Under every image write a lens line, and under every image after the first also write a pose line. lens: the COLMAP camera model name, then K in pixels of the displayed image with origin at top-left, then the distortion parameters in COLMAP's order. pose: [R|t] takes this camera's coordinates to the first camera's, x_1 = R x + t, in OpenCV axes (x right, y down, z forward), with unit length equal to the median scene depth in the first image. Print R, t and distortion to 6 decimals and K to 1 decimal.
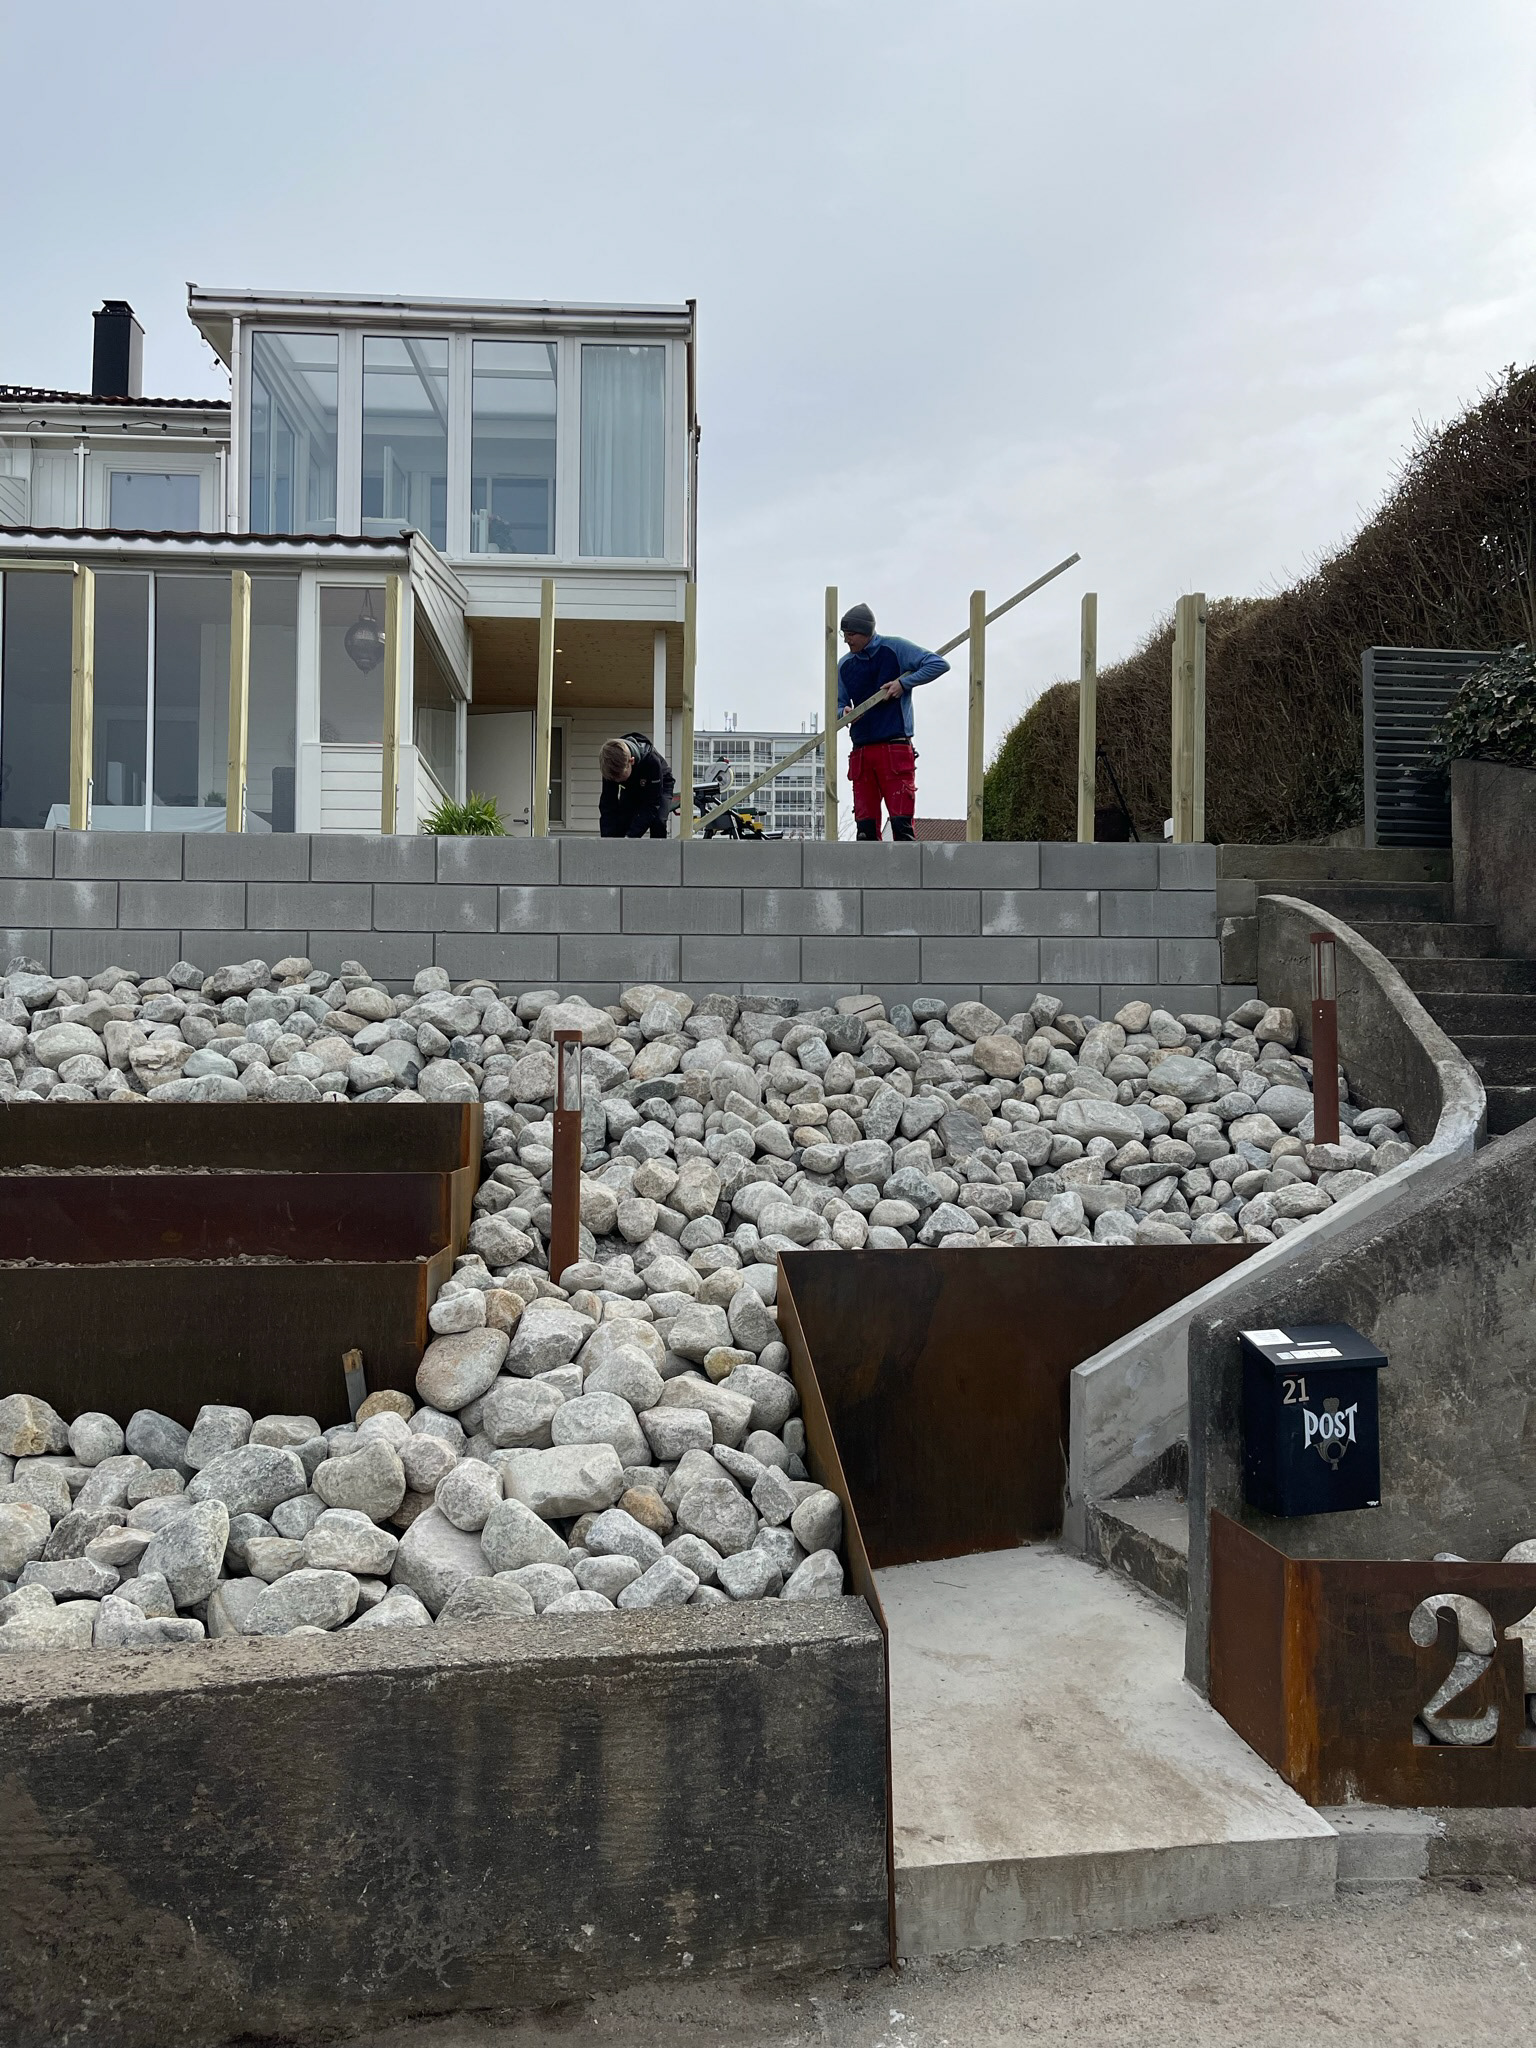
lens RADIAL K [[1537.2, 0, 768.0], [0, 1537.2, 1024.0], [0, 0, 1]] dist [0.065852, -0.062355]
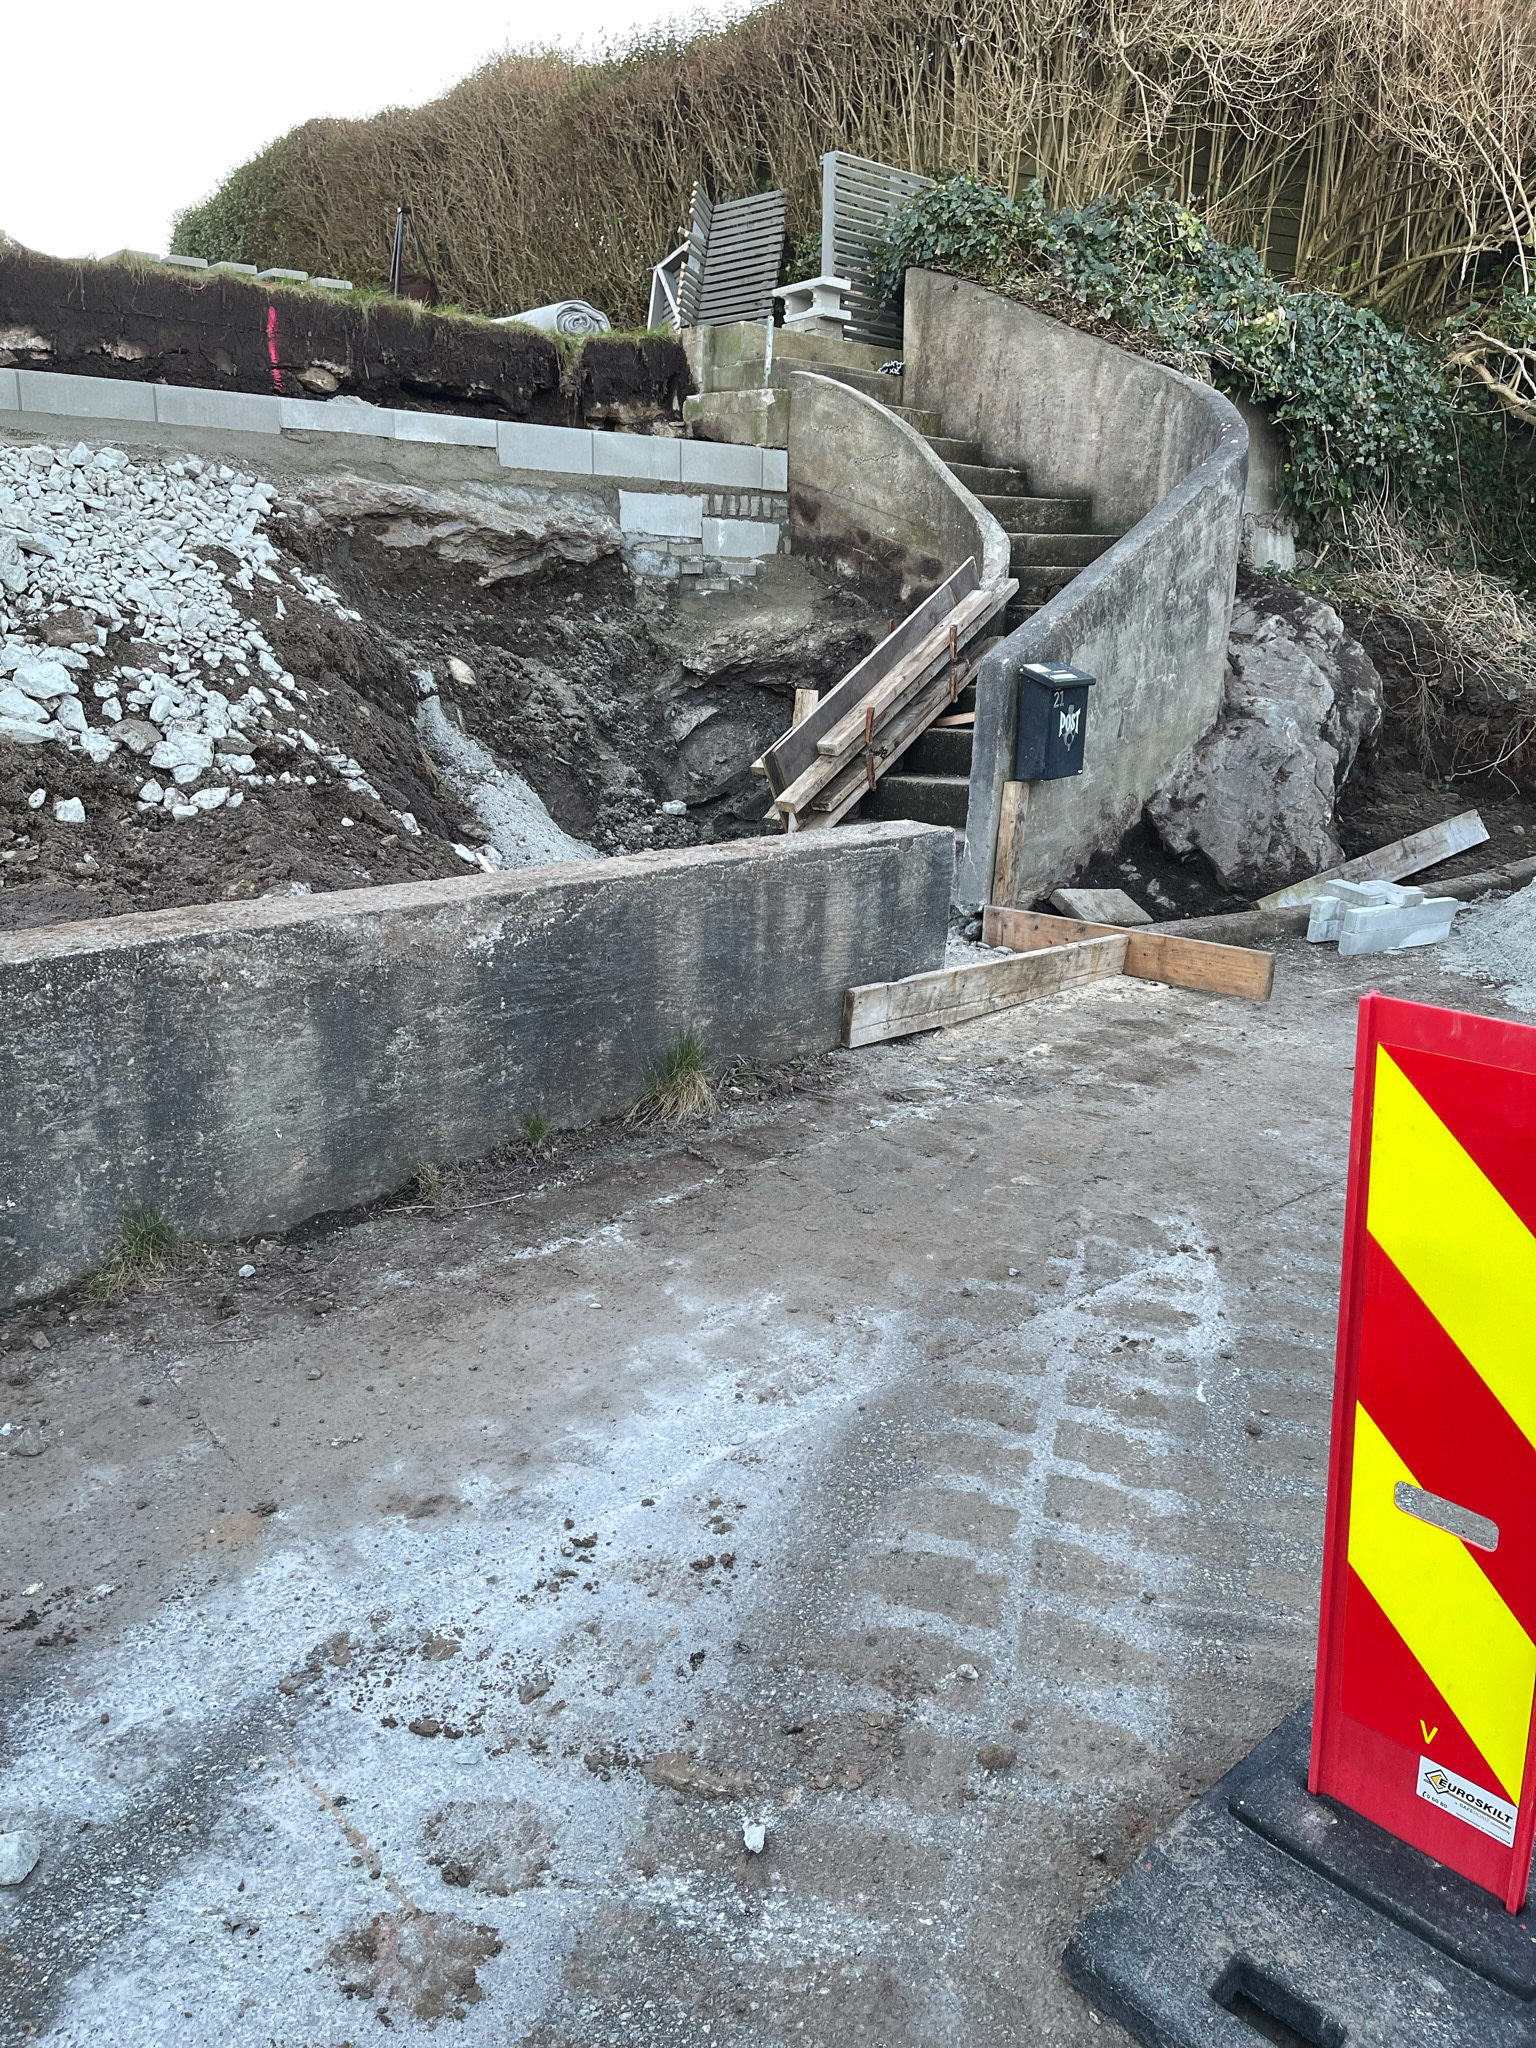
lens RADIAL K [[1541.8, 0, 761.8], [0, 1541.8, 1034.8], [0, 0, 1]] dist [0.080185, -0.108677]
pose [[0.836920, -0.127883, 0.532176, -0.590718], [-0.037629, 0.956576, 0.289044, 0.088266], [-0.546030, -0.261932, 0.795765, -0.129752]]
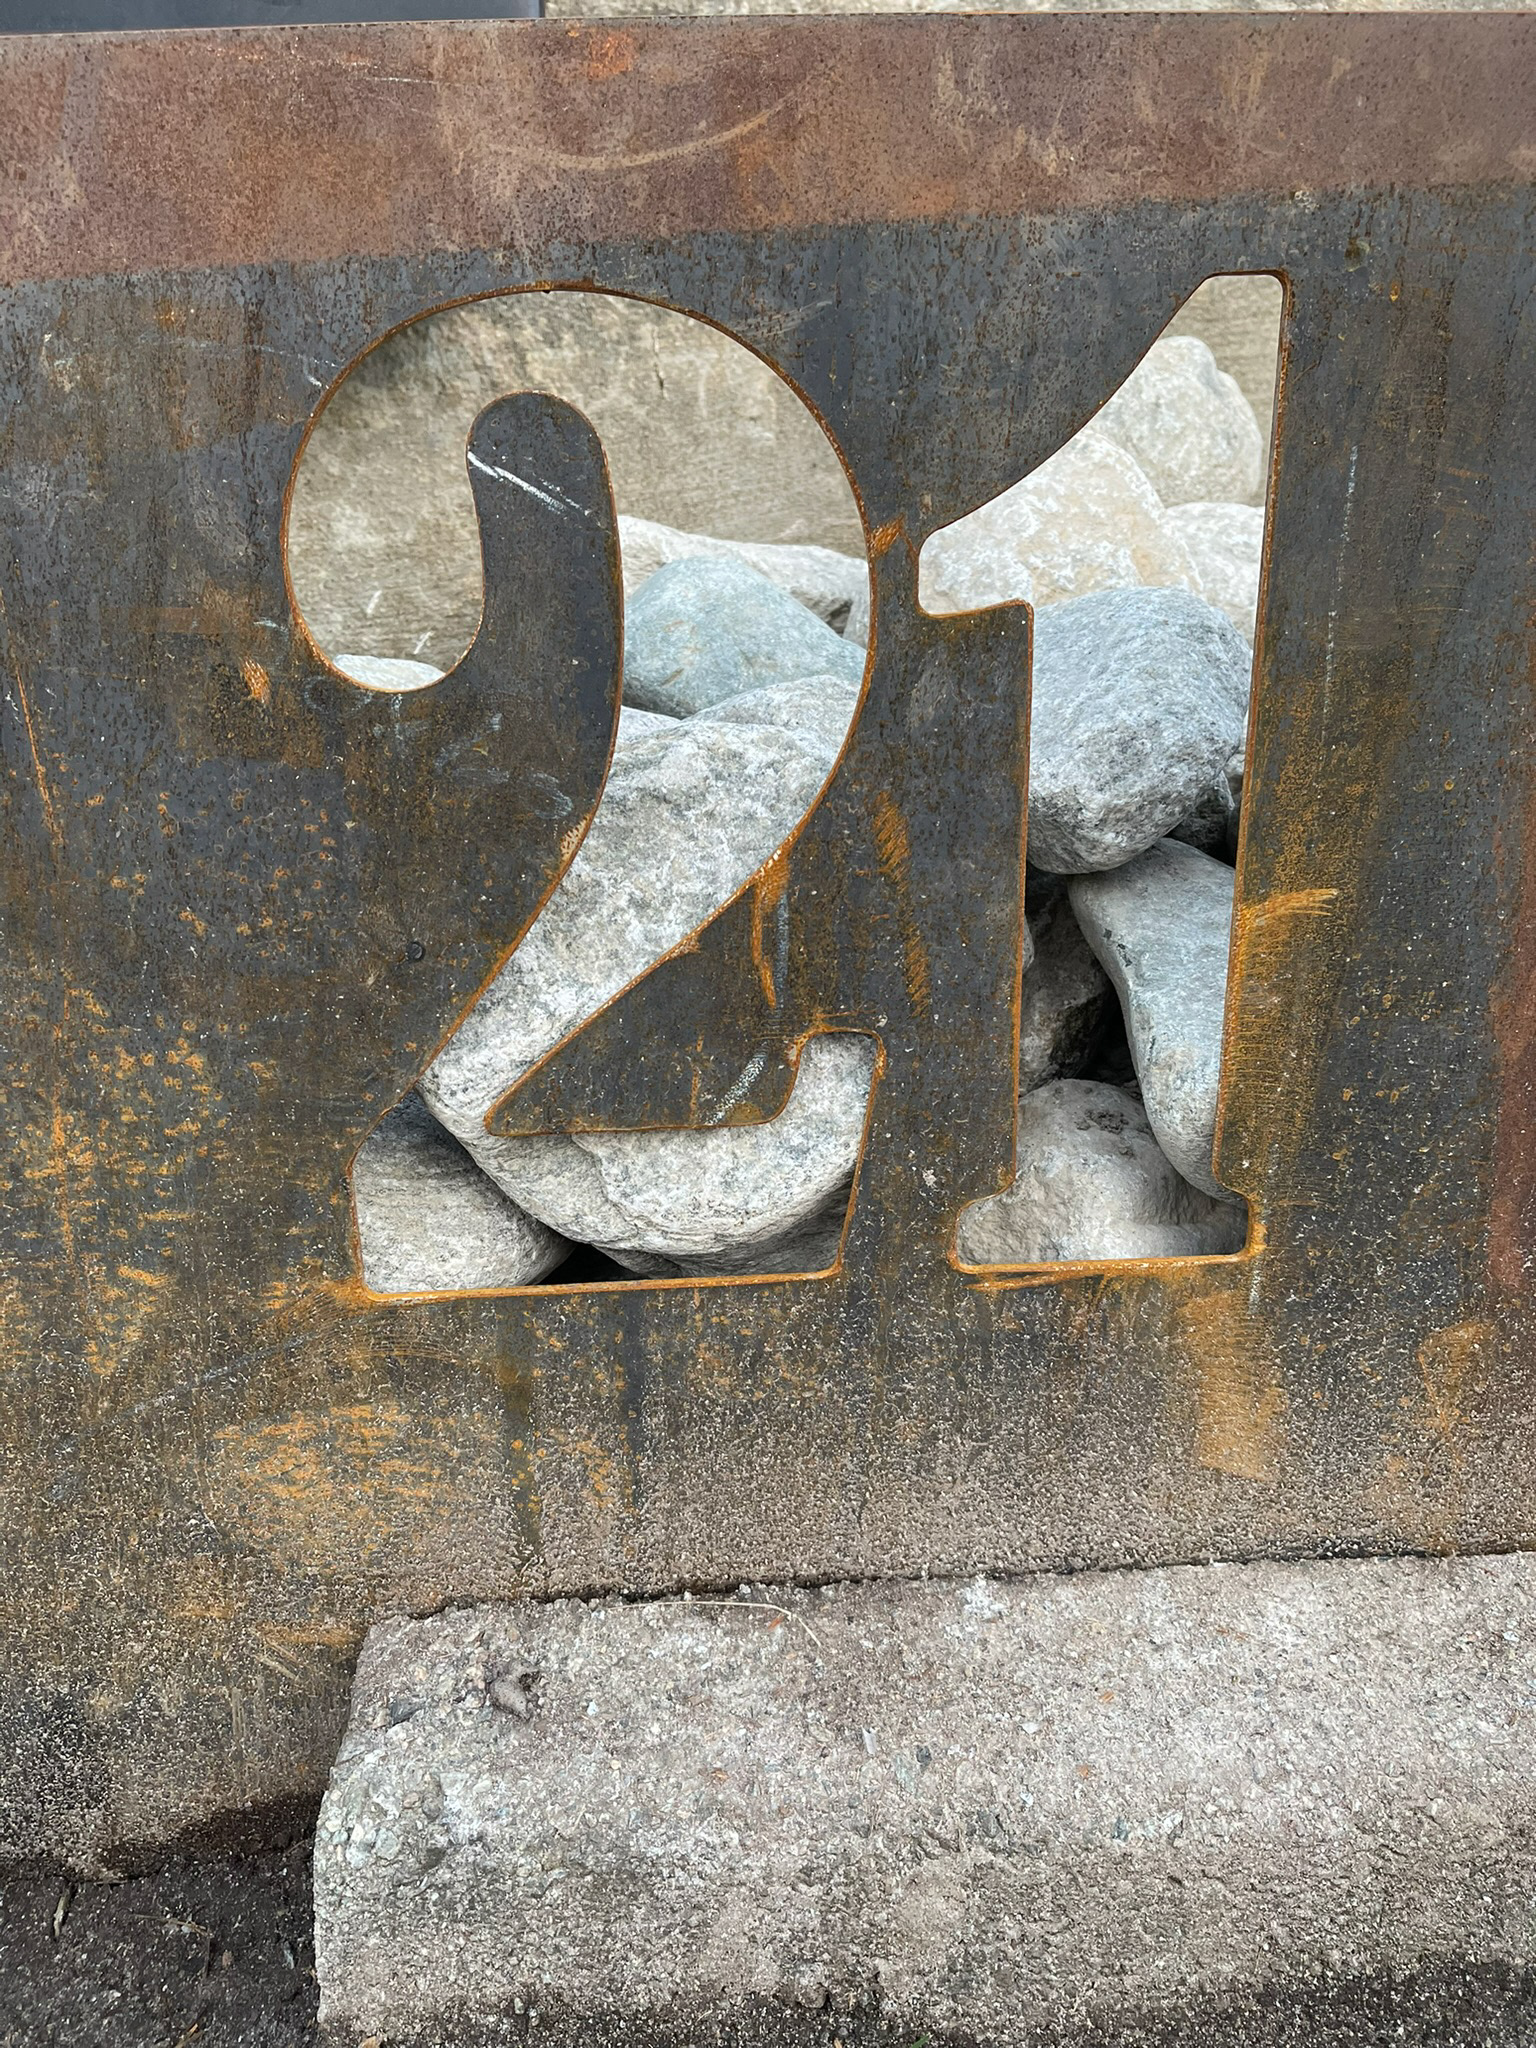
lens RADIAL K [[1538.9, 0, 778.6], [0, 1538.9, 1037.6], [0, 0, 1]] dist [0.074365, -0.098450]
pose [[0.987711, -0.053887, 0.146706, 0.295641], [0.002746, 0.944520, 0.328443, 0.261227], [-0.156266, -0.324004, 0.933061, 0.578655]]
